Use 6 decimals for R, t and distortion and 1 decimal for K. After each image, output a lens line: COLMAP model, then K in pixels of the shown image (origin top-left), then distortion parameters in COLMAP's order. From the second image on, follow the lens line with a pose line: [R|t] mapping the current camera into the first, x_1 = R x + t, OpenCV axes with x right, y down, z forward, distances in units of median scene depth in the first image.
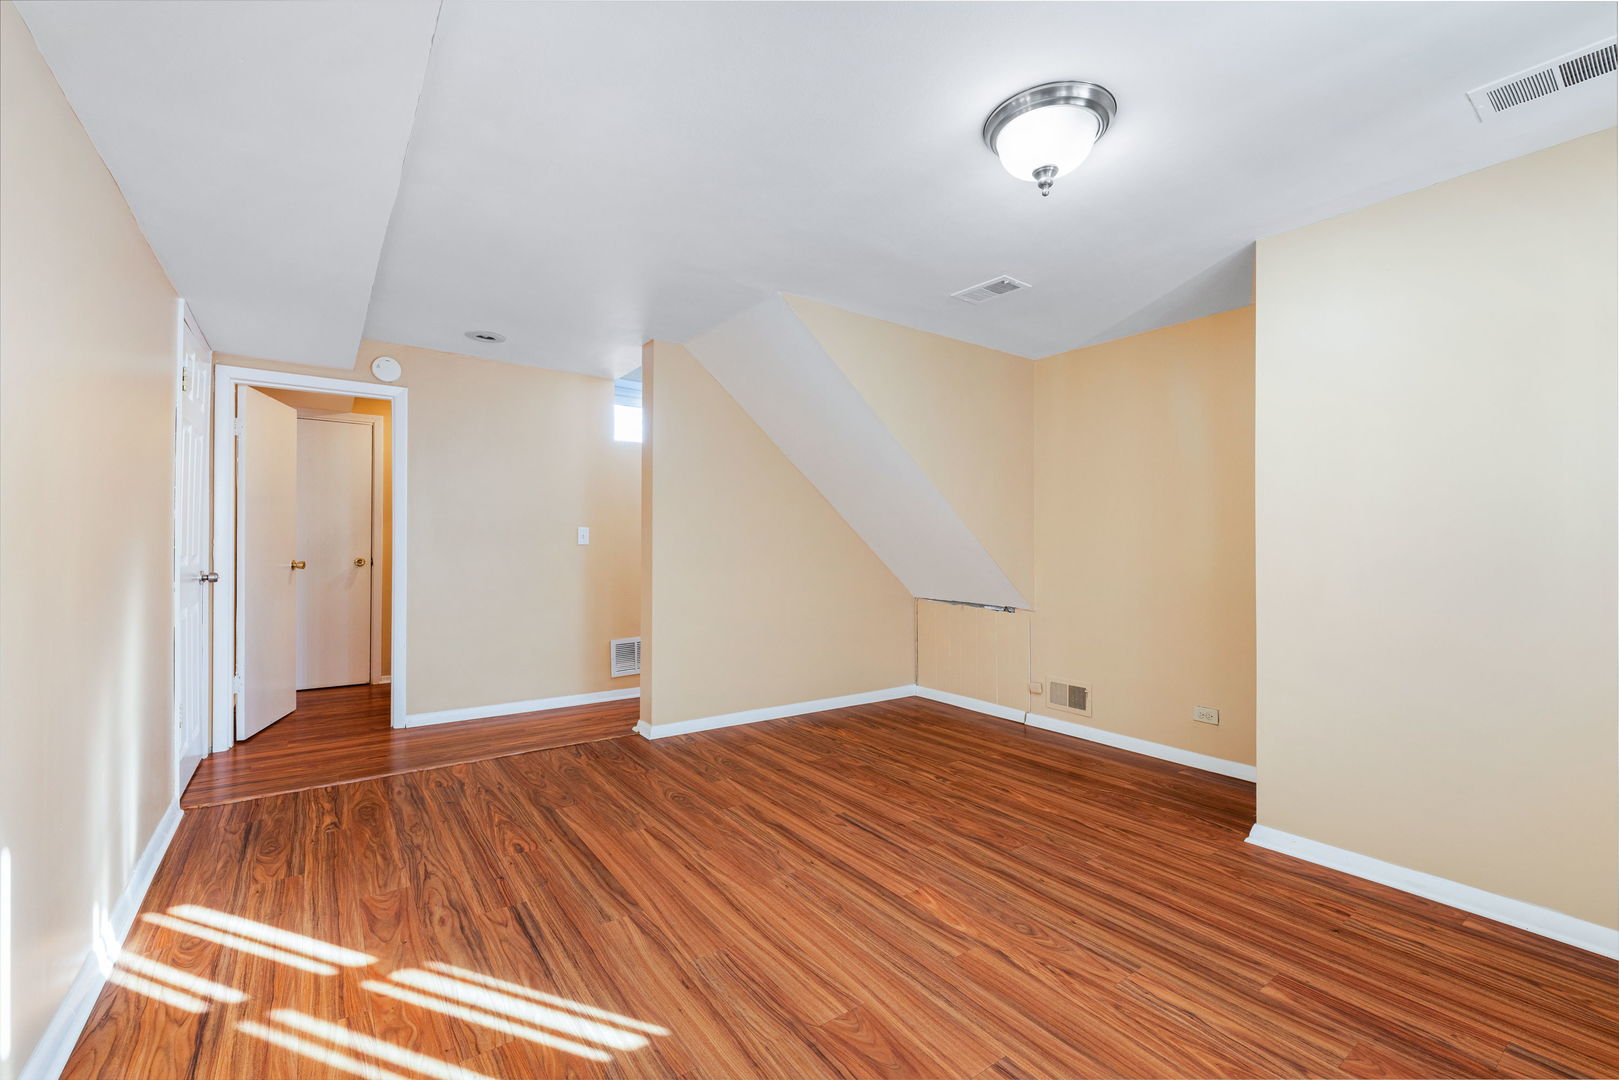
lens RADIAL K [[668.3, 0, 807.4], [0, 668.3, 544.4], [0, 0, 1]] dist [-0.002417, 0.000106]
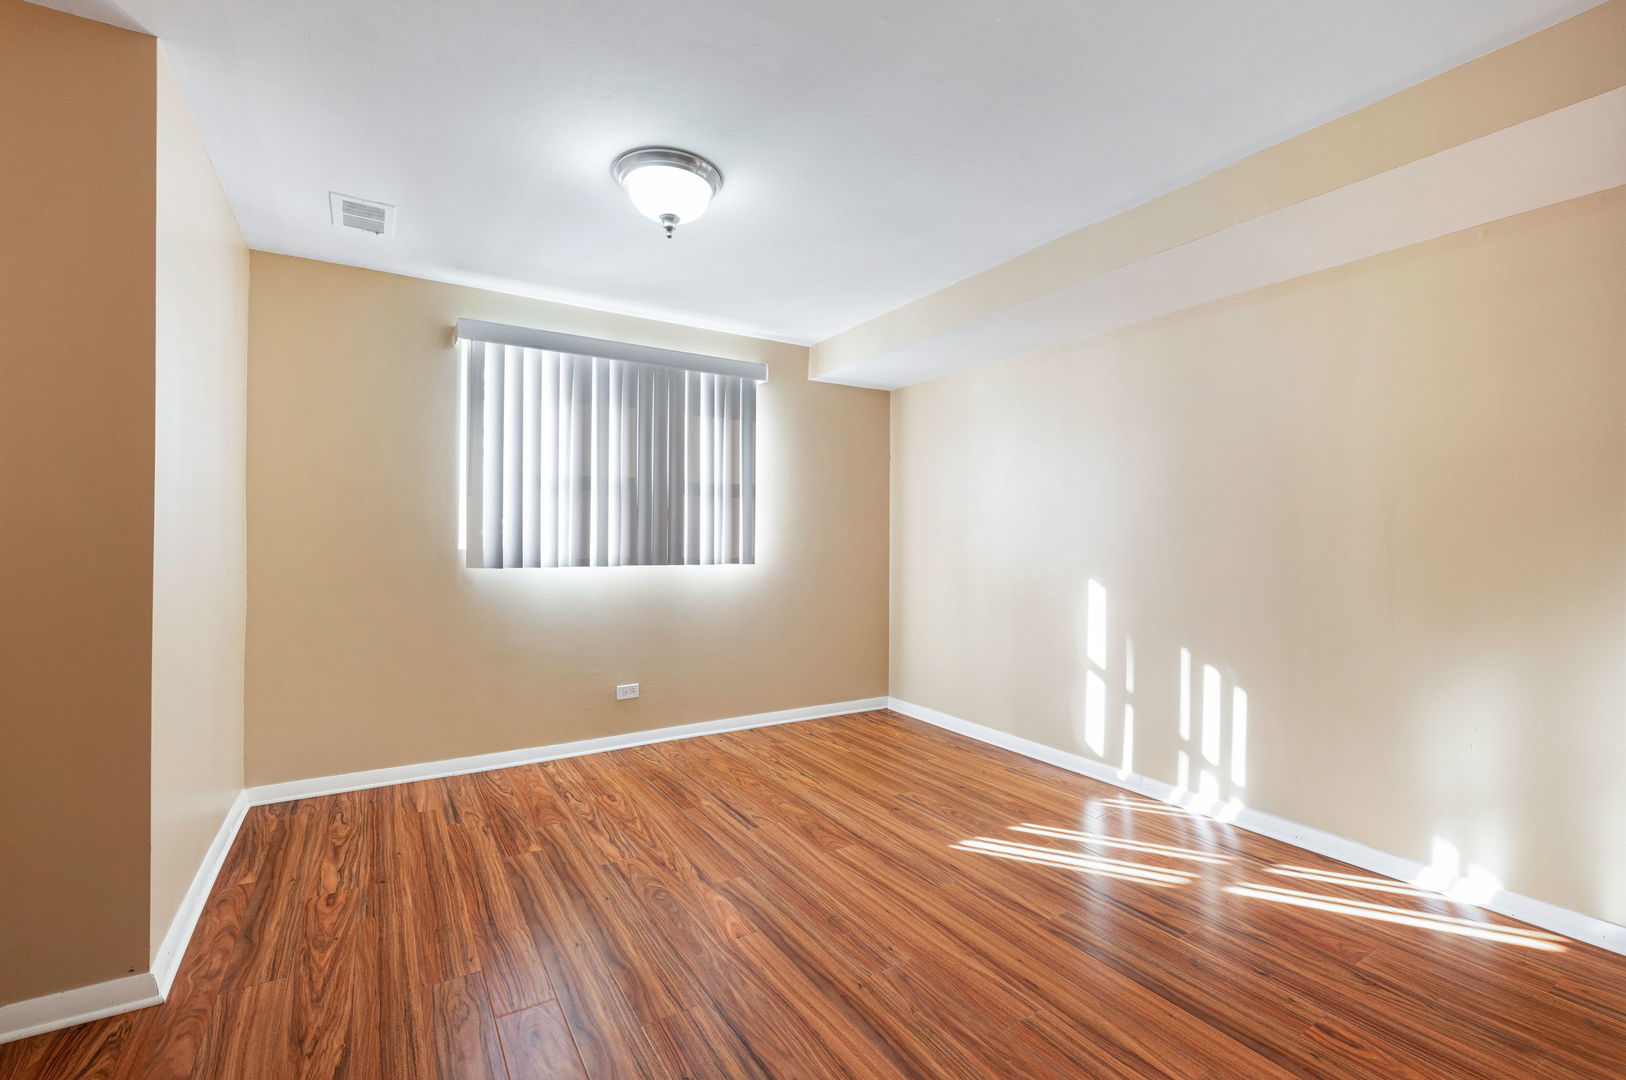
lens RADIAL K [[701.8, 0, 800.2], [0, 701.8, 541.3], [0, 0, 1]] dist [-0.001951, -0.000104]
pose [[-0.997086, -0.015052, 0.074782, 0.024830], [-0.014878, 0.999885, 0.002877, 0.003161], [-0.074816, 0.001756, -0.997196, 1.960761]]
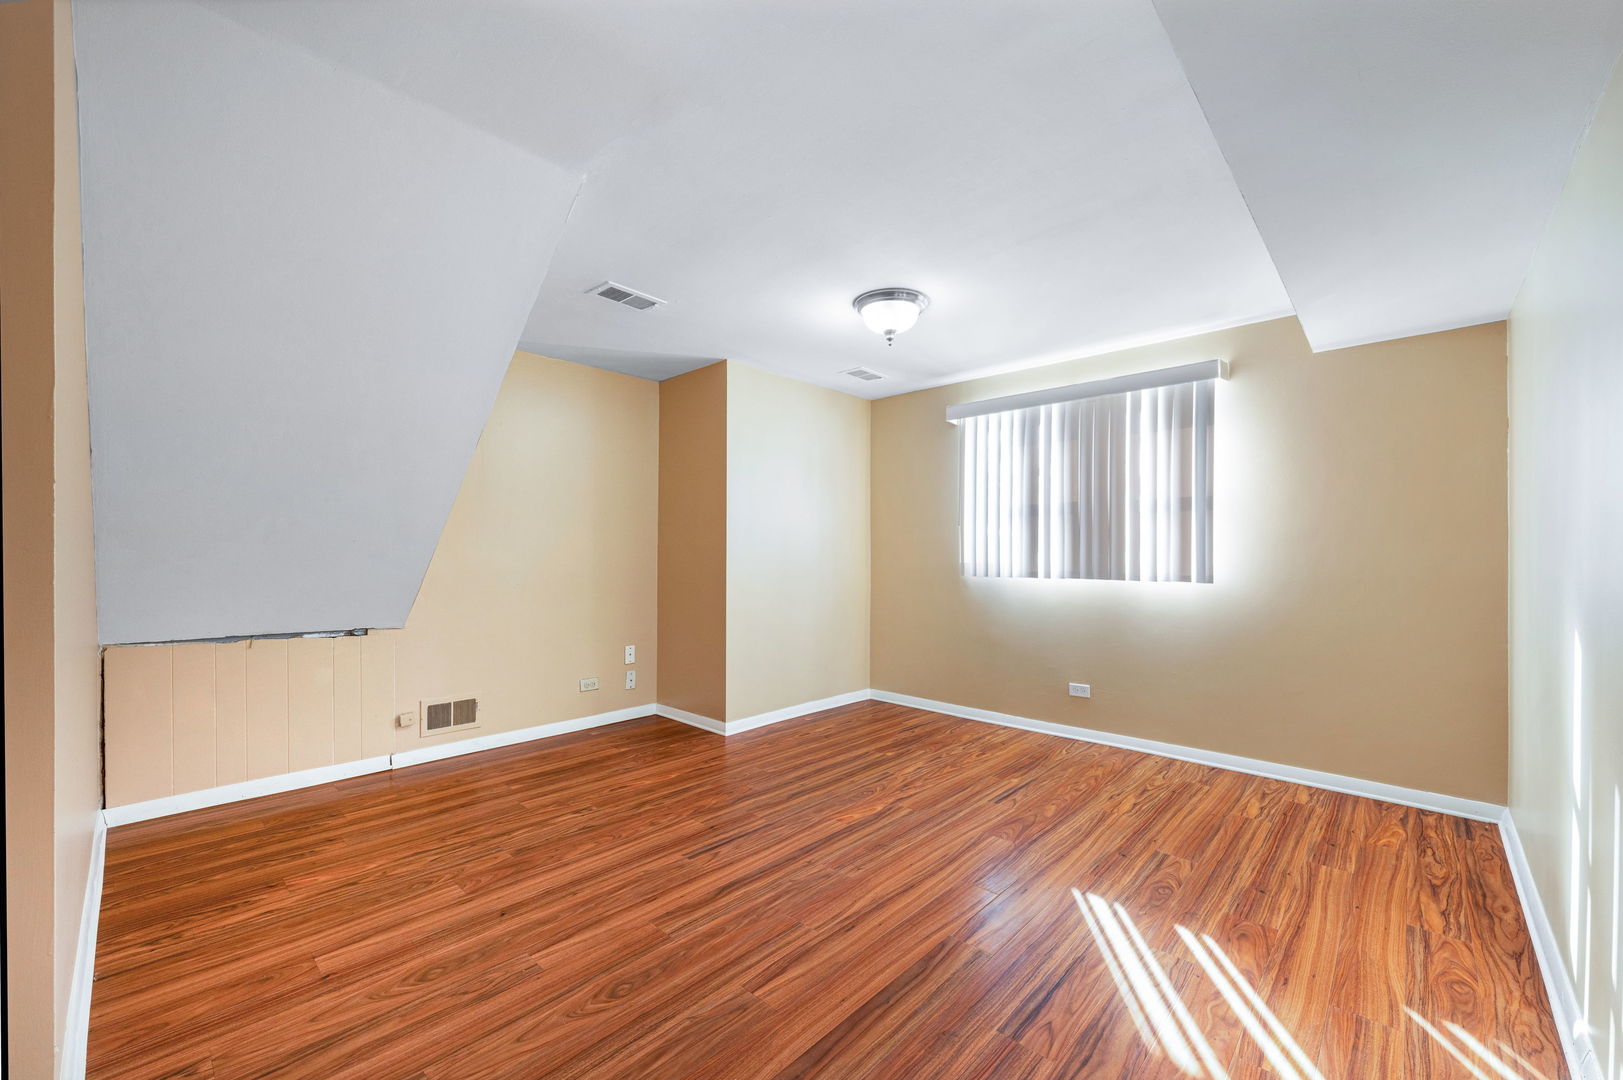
lens RADIAL K [[647.7, 0, 805.2], [0, 647.7, 547.3], [0, 0, 1]] dist [-0.001724, -0.000345]
pose [[-0.180193, -0.001112, 0.983631, -1.086926], [-0.008377, 0.999965, -0.000404, -0.006196], [-0.983596, -0.008313, -0.180196, 1.333557]]
